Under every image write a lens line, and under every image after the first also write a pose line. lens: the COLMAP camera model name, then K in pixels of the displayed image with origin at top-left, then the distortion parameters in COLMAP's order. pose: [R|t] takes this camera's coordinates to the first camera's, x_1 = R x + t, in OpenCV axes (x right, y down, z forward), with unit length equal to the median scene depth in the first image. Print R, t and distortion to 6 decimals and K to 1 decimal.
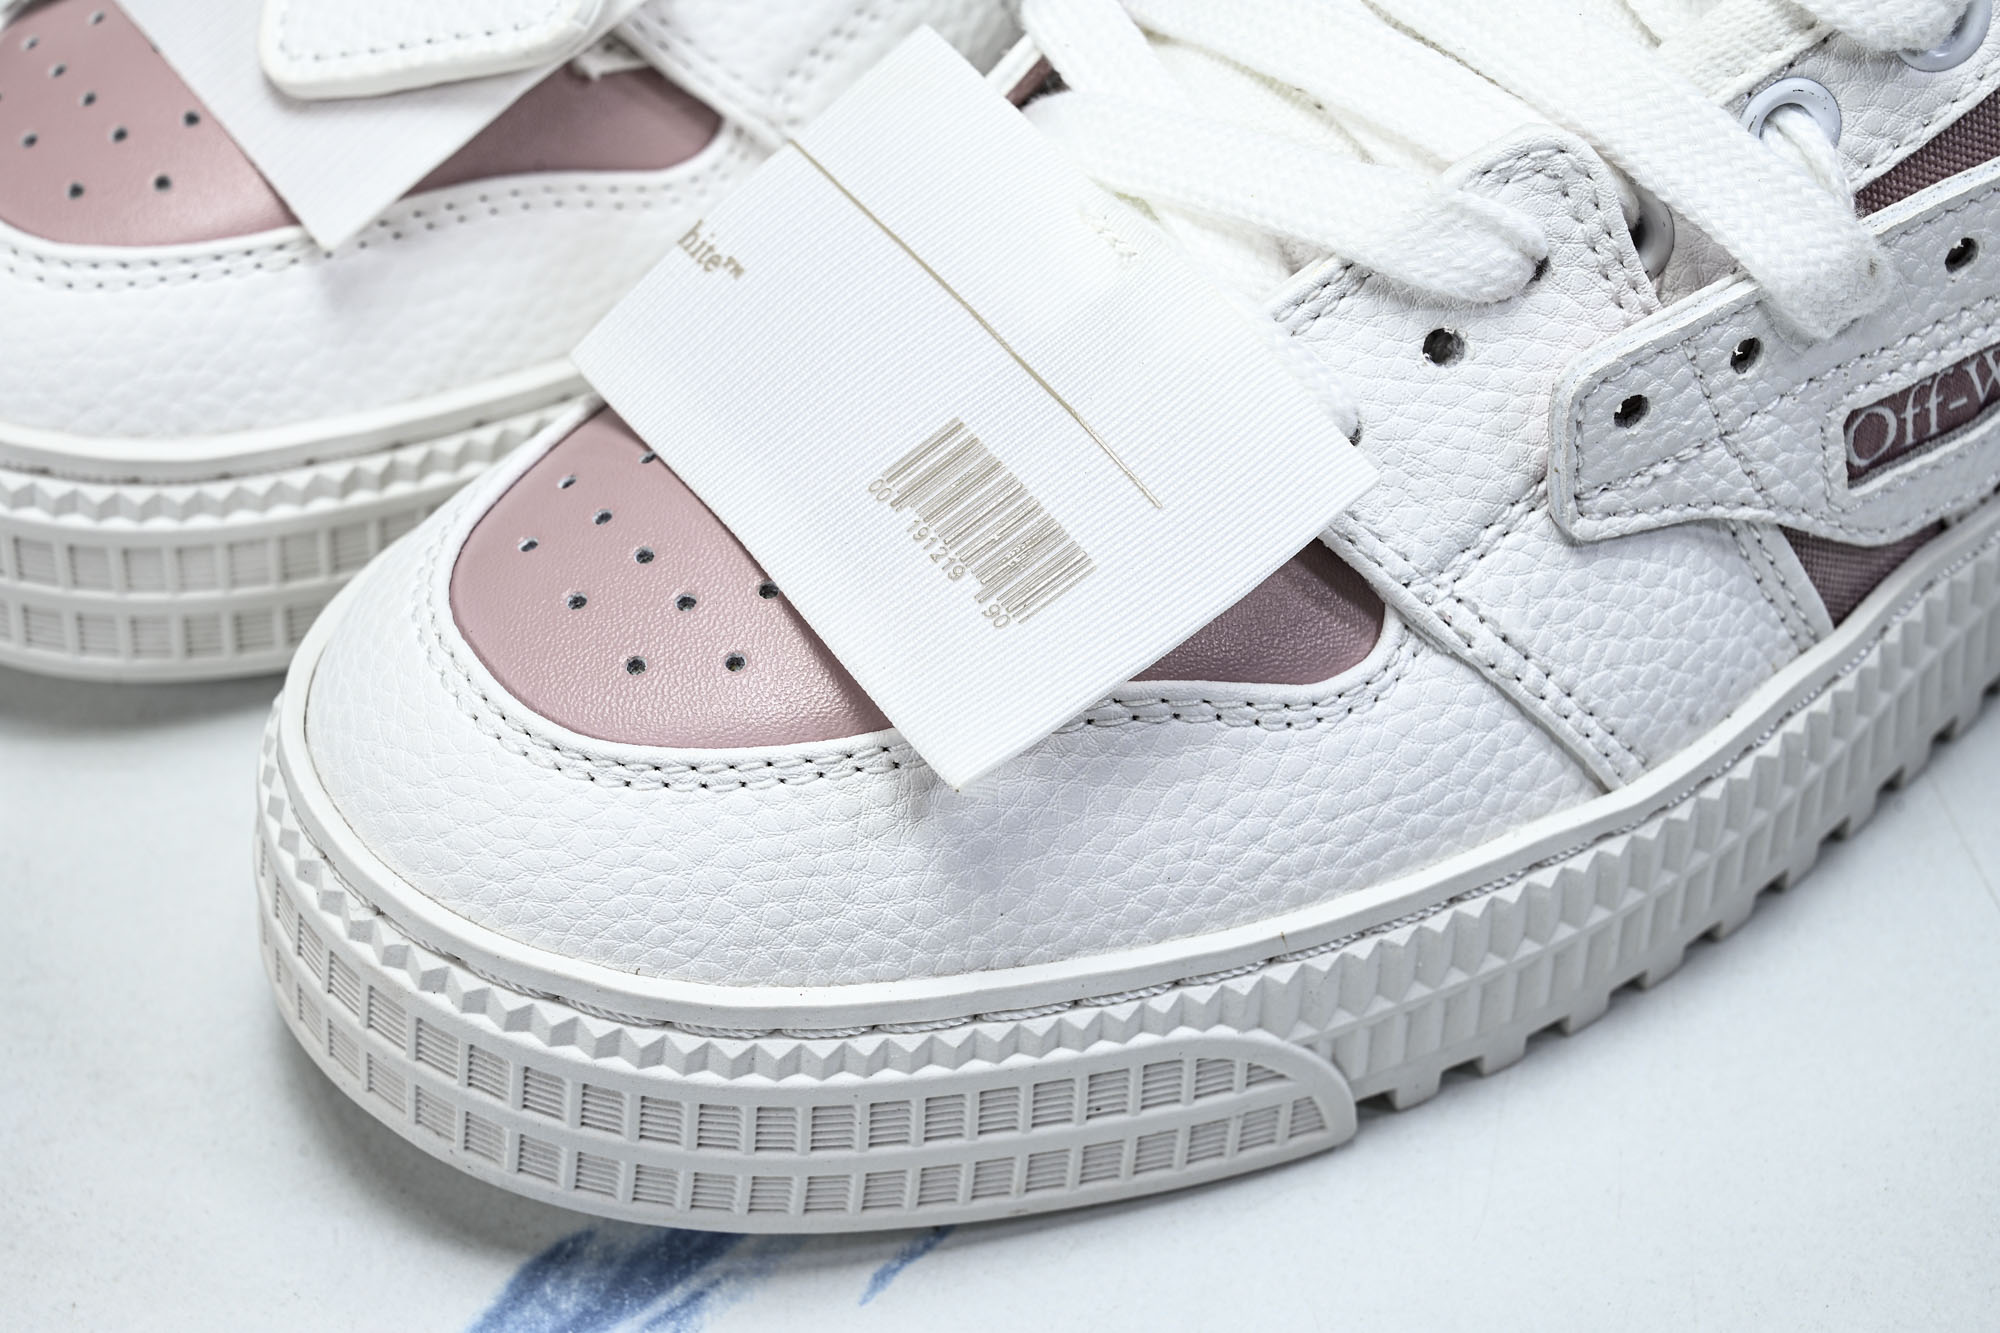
lens RADIAL K [[4016.5, 0, 1005.4], [0, 4016.5, 671.4], [0, 0, 1]] dist [-0.025470, 0.000000]
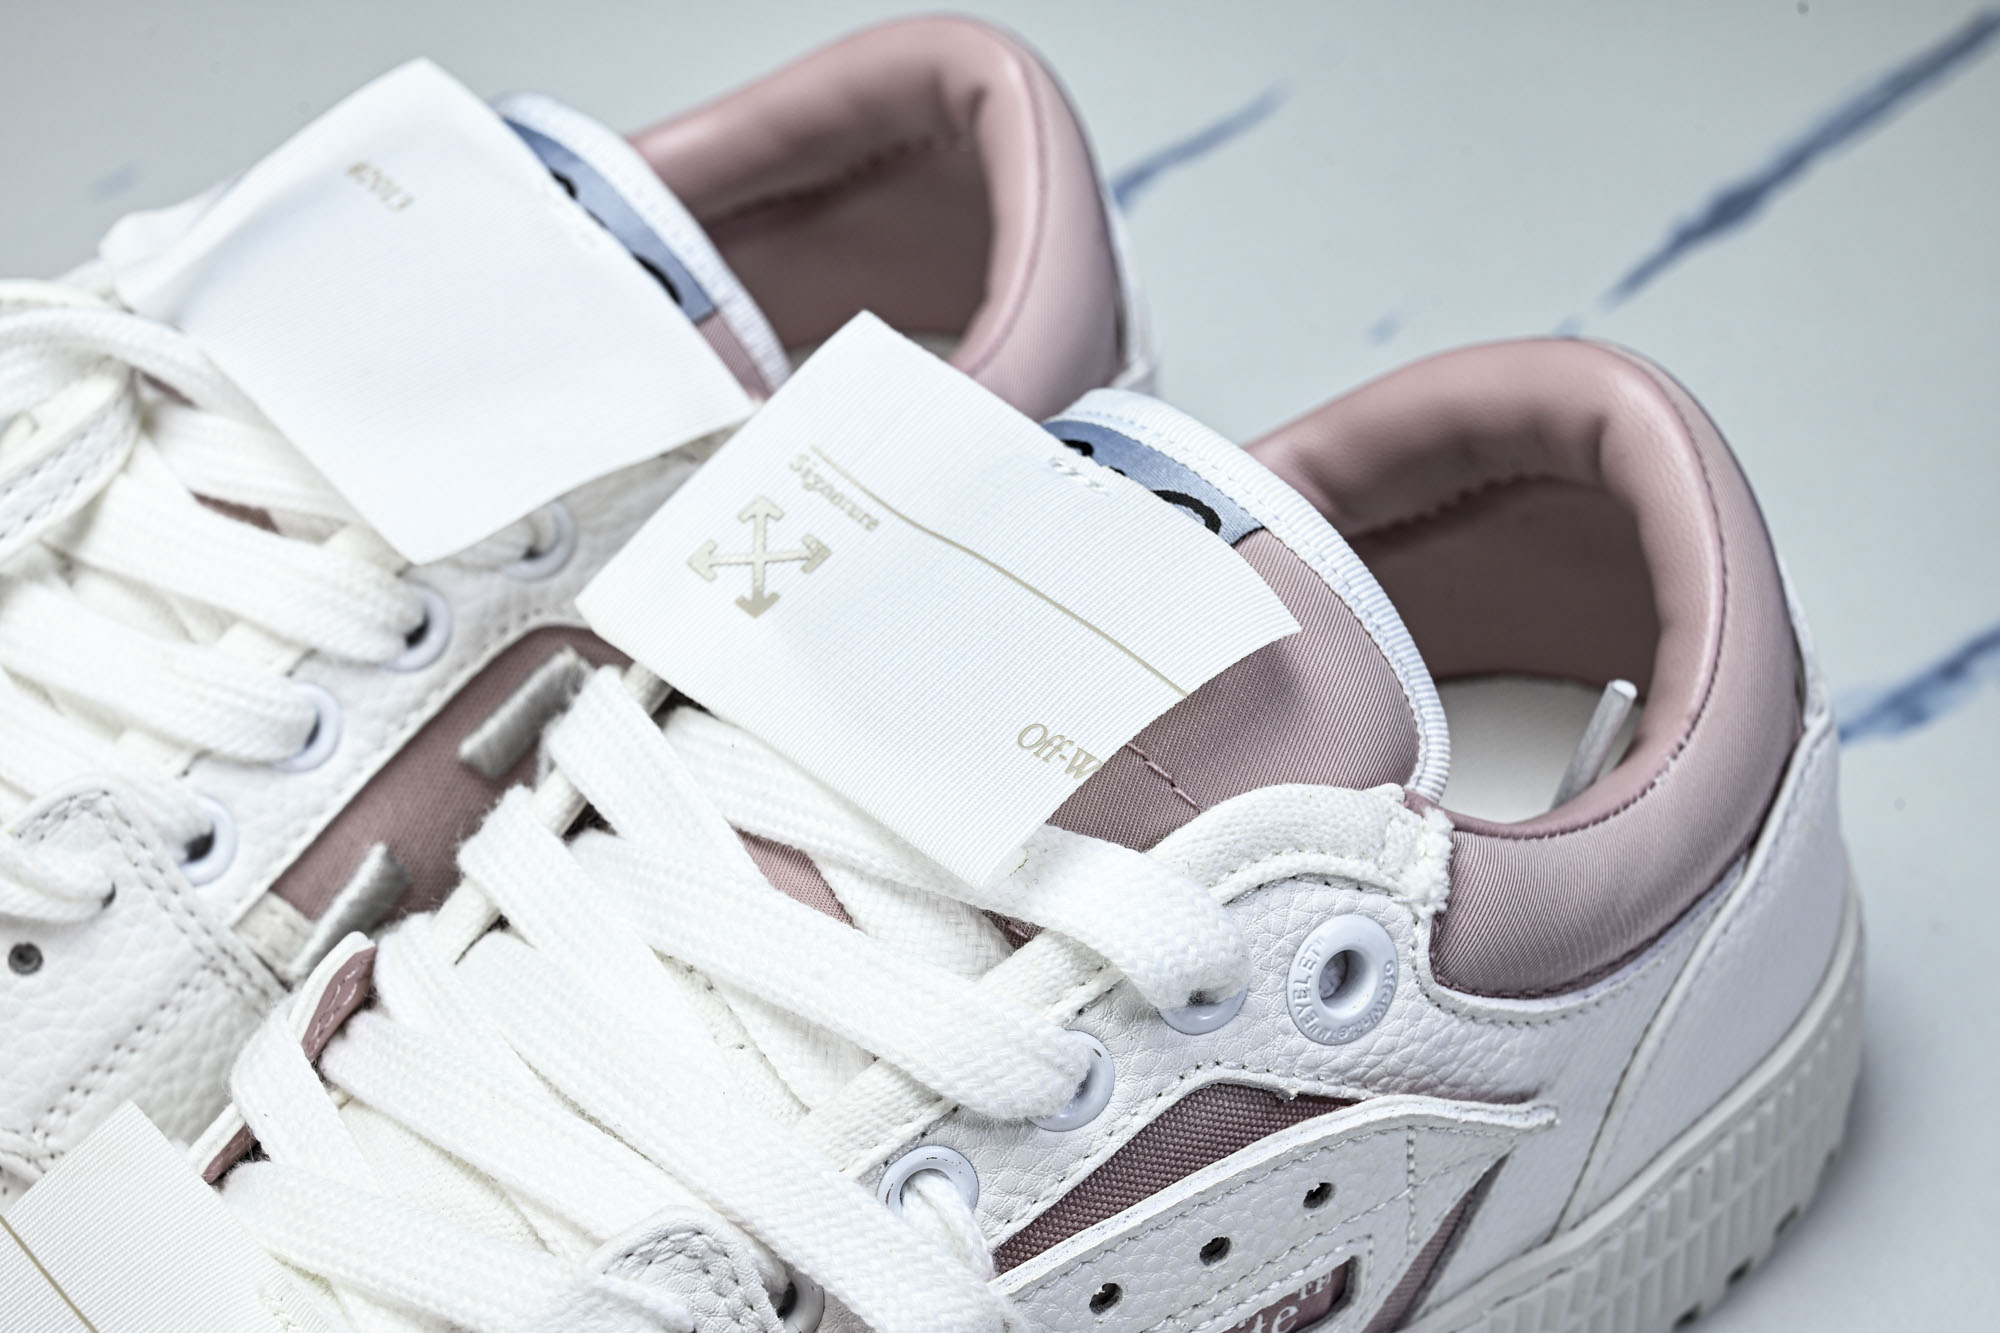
lens RADIAL K [[4016.5, 0, 995.0], [0, 4016.5, 667.3], [0, 0, 1]] dist [-0.025470, 0.000000]
pose [[0.997654, -0.030897, 0.061090, 0.154149], [0.039811, 0.987799, -0.150559, -0.112978], [-0.055693, 0.152638, 0.986712, -0.066276]]
